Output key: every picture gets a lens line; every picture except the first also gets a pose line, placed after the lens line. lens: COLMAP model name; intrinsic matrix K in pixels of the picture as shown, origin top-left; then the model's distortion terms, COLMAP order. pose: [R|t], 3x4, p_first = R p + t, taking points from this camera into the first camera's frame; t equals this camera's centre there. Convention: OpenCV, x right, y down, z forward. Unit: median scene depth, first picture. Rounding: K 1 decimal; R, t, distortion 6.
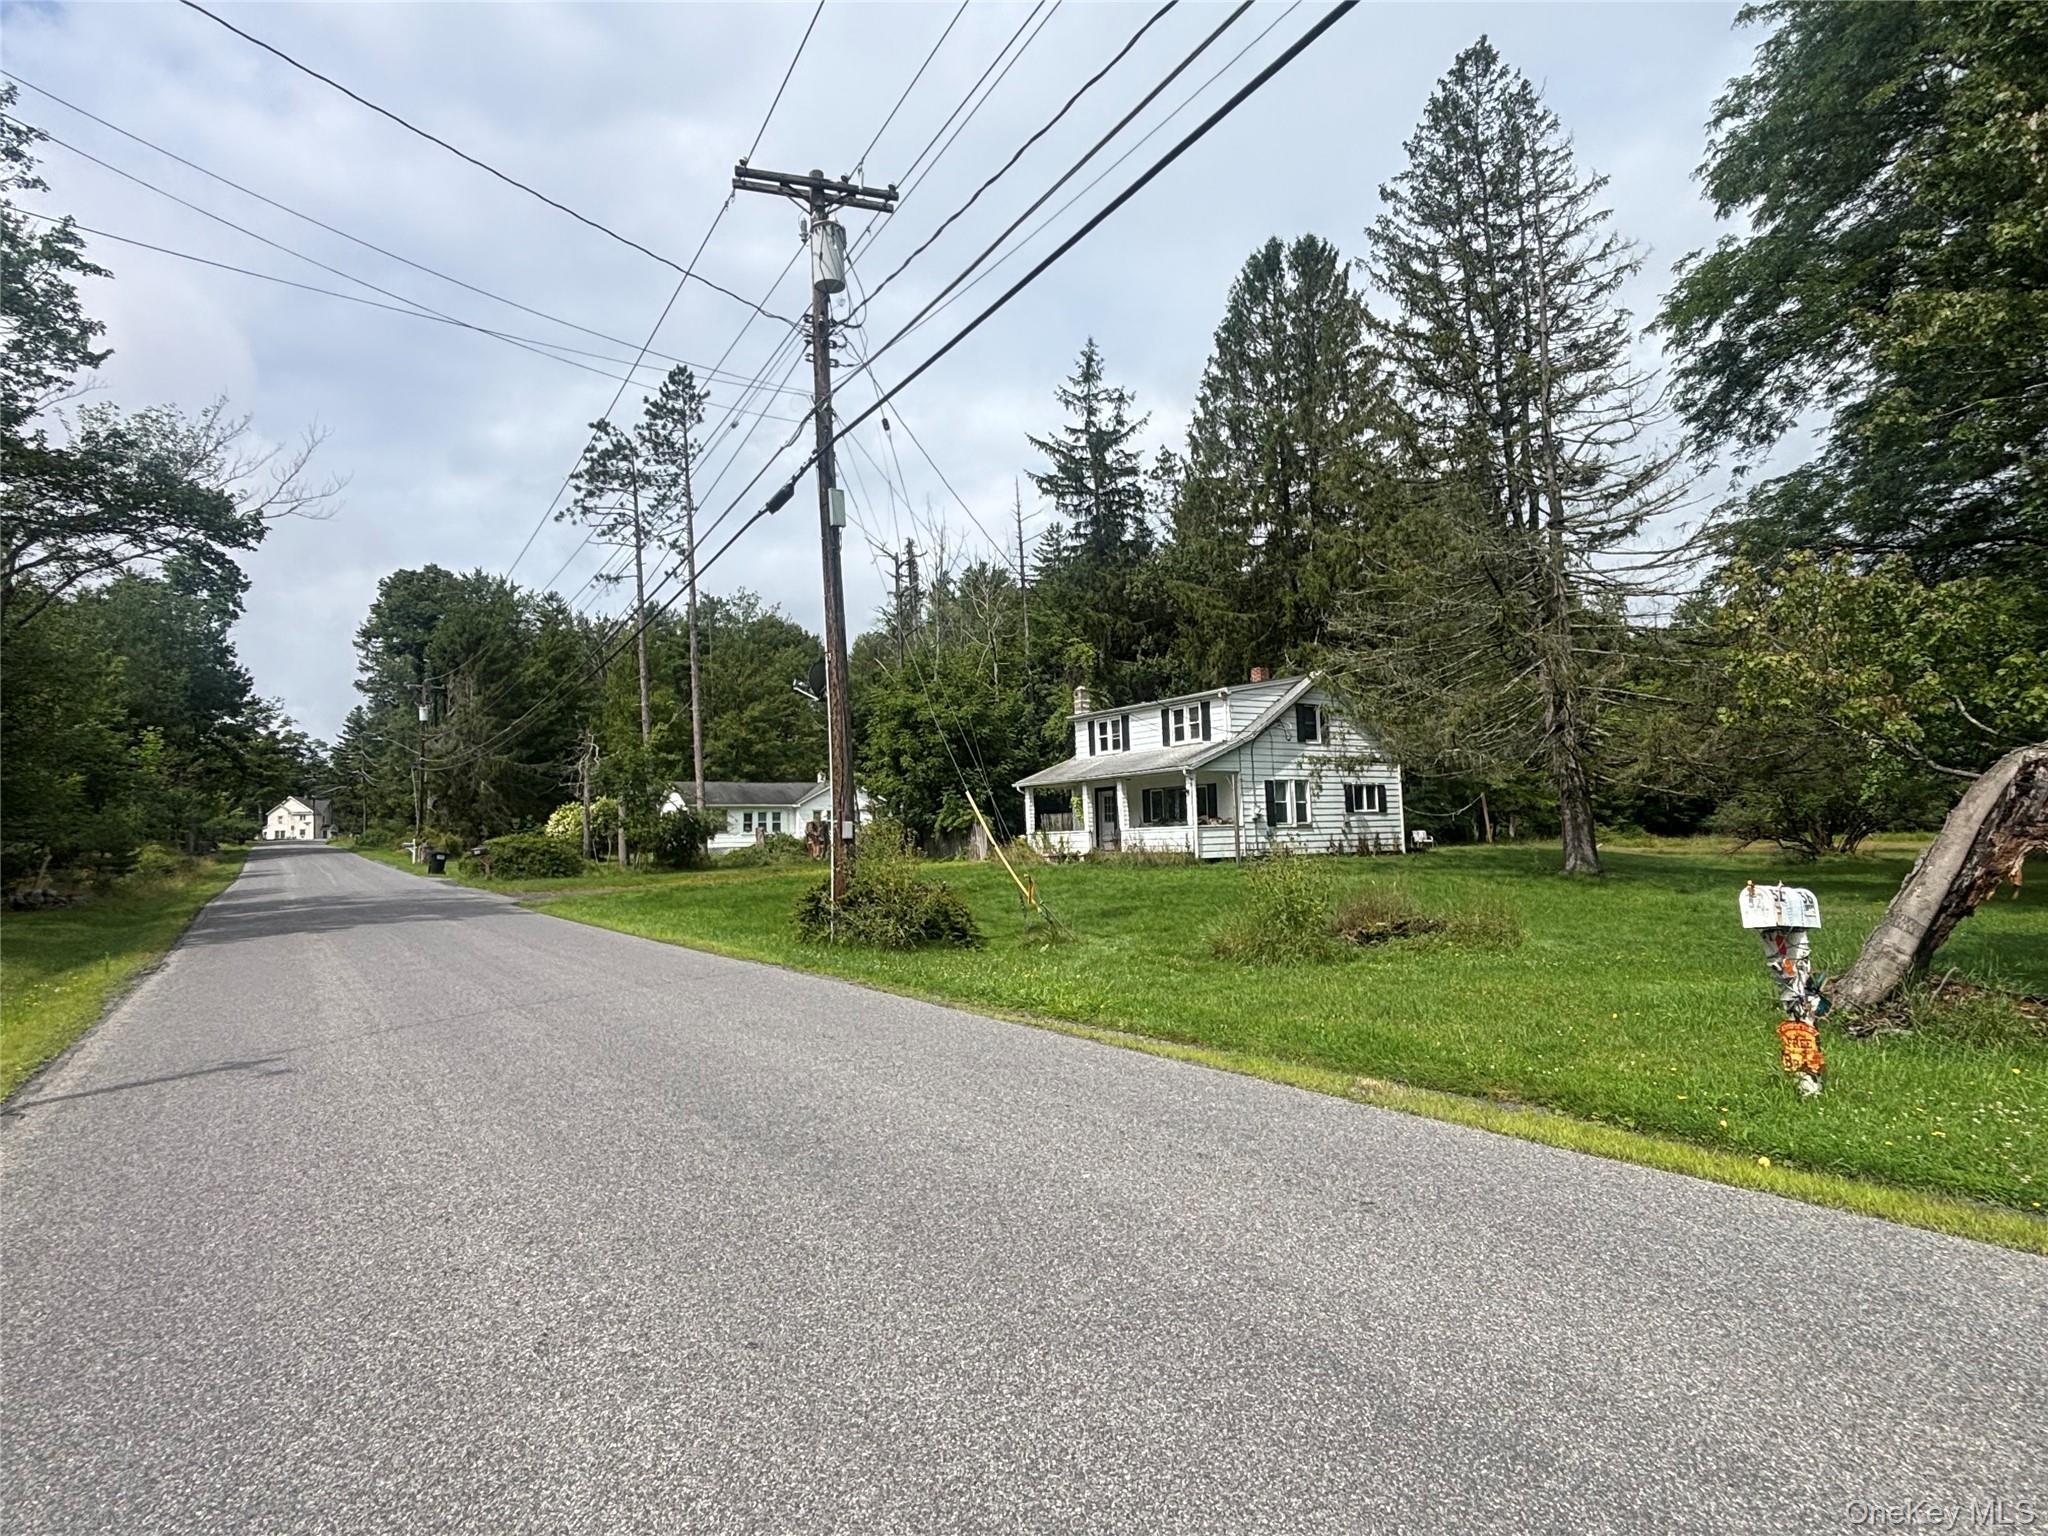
lens RADIAL K [[1109.2, 0, 1024.0], [0, 1109.2, 768.0], [0, 0, 1]] dist [0.003514, 0.000205]
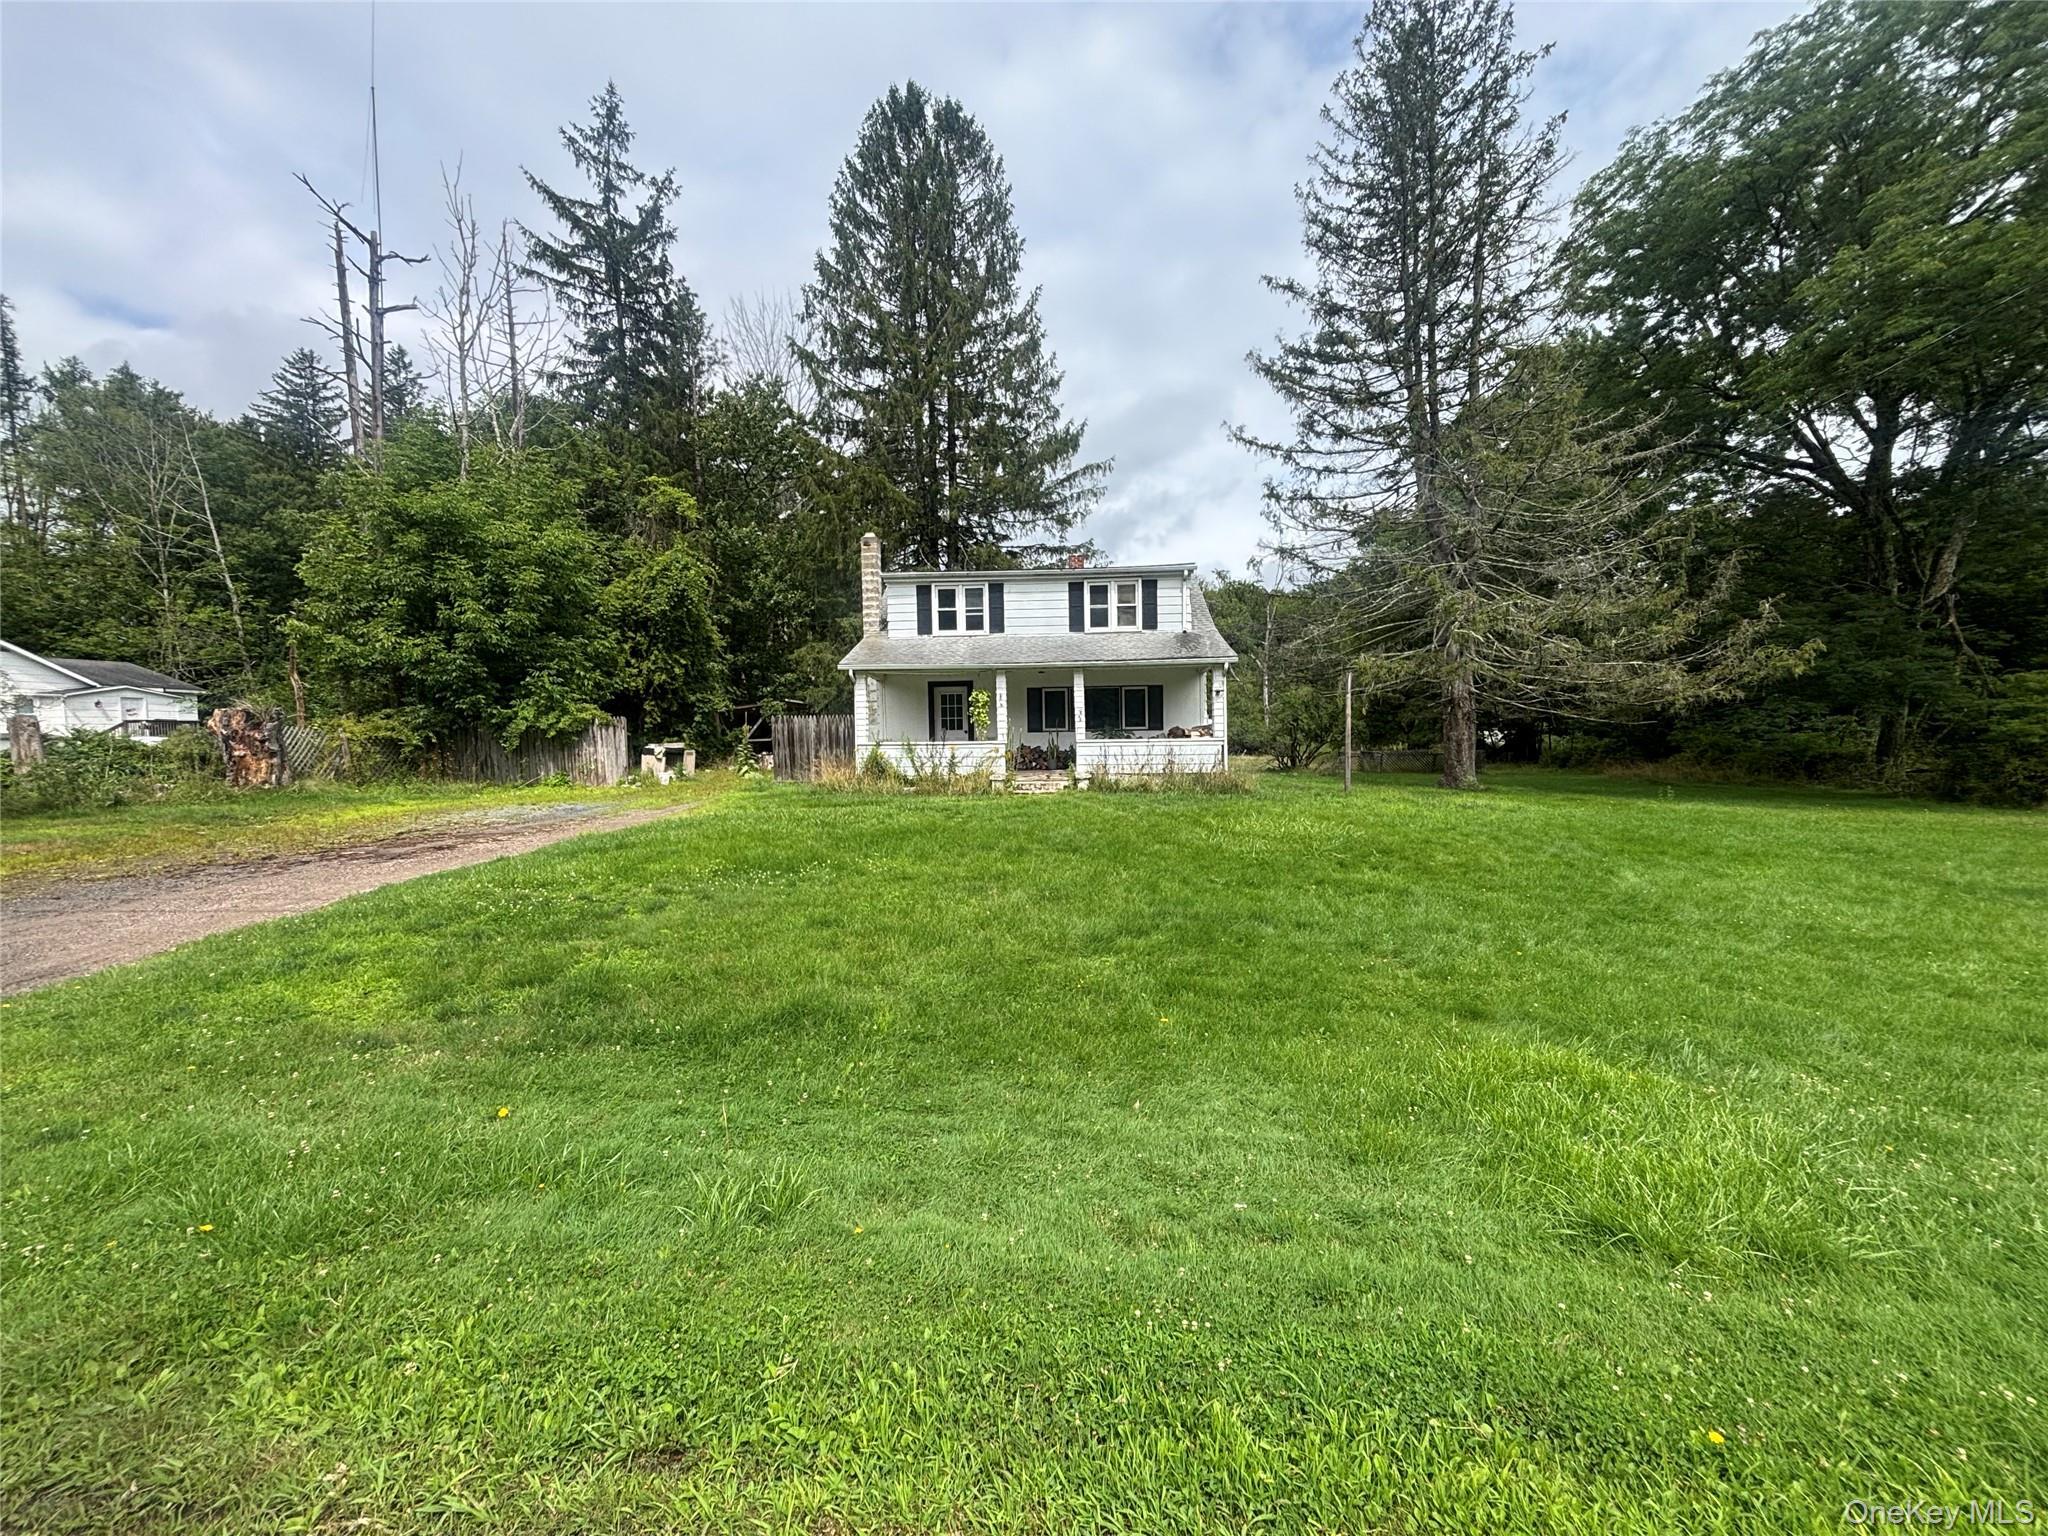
lens RADIAL K [[807.2, 0, 1024.0], [0, 807.2, 768.0], [0, 0, 1]] dist [0.000123, 0.000320]
pose [[0.625217, -0.003710, 0.780442, -0.318050], [-0.059681, 0.996833, 0.052549, 0.045088], [-0.778166, -0.079432, 0.623015, 0.671592]]
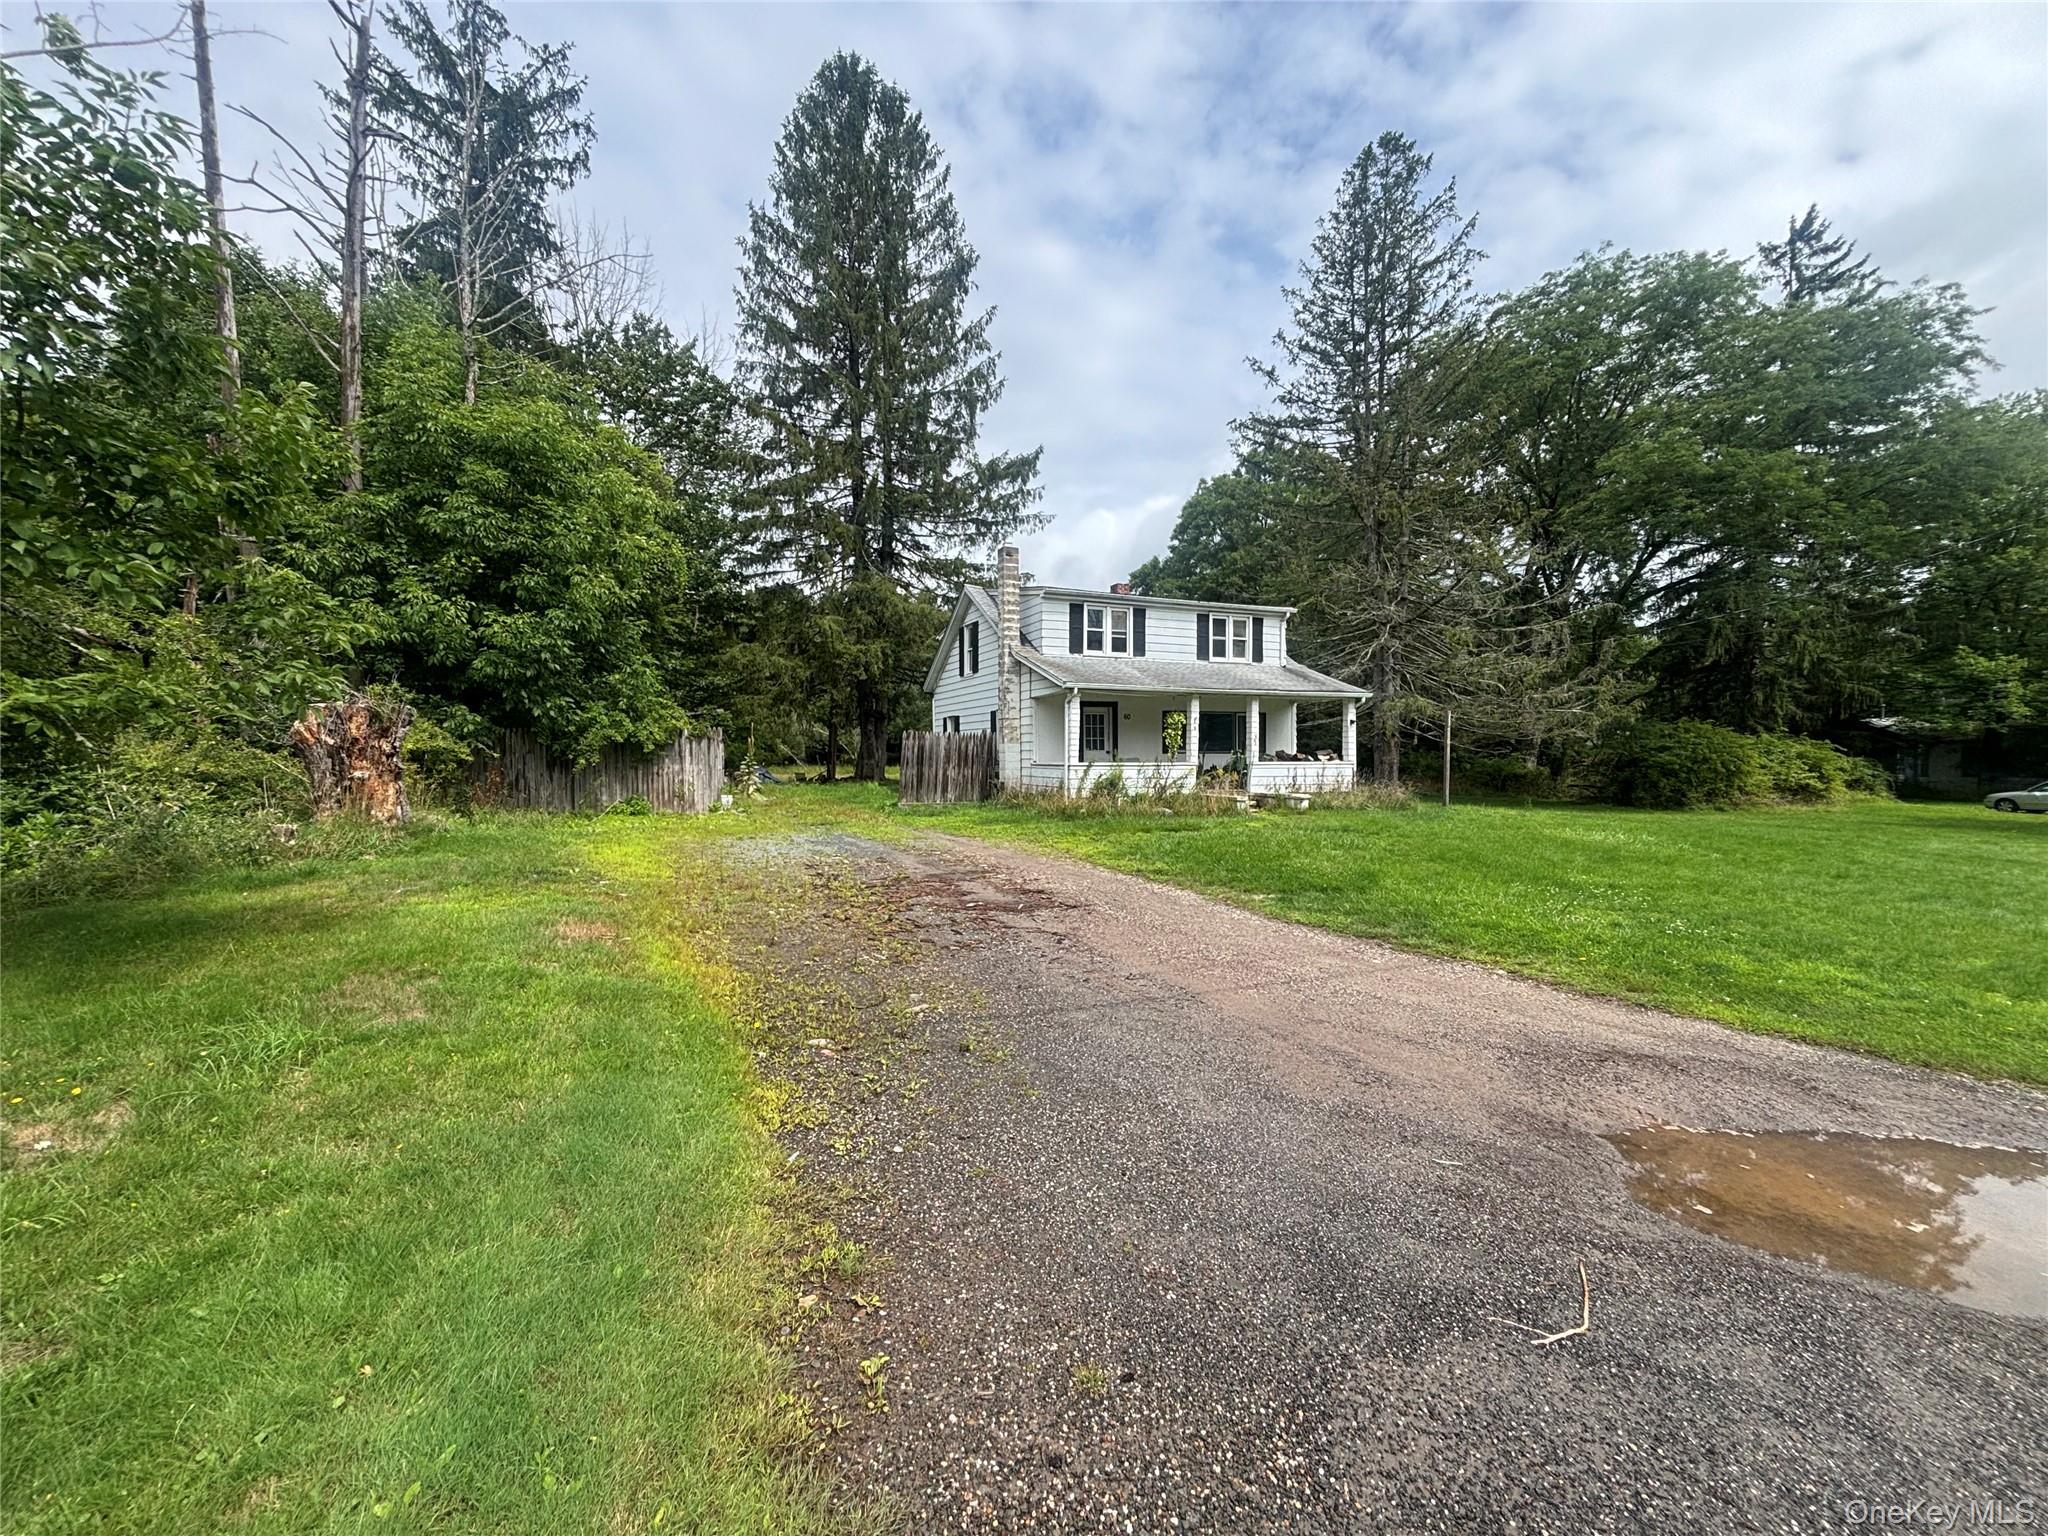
lens RADIAL K [[807.2, 0, 1024.0], [0, 807.2, 768.0], [0, 0, 1]] dist [0.000123, 0.000320]
pose [[0.219998, 0.010950, 0.975439, -0.465839], [-0.075070, 0.997162, 0.005738, 0.063821], [-0.972608, -0.074489, 0.220195, 0.980403]]
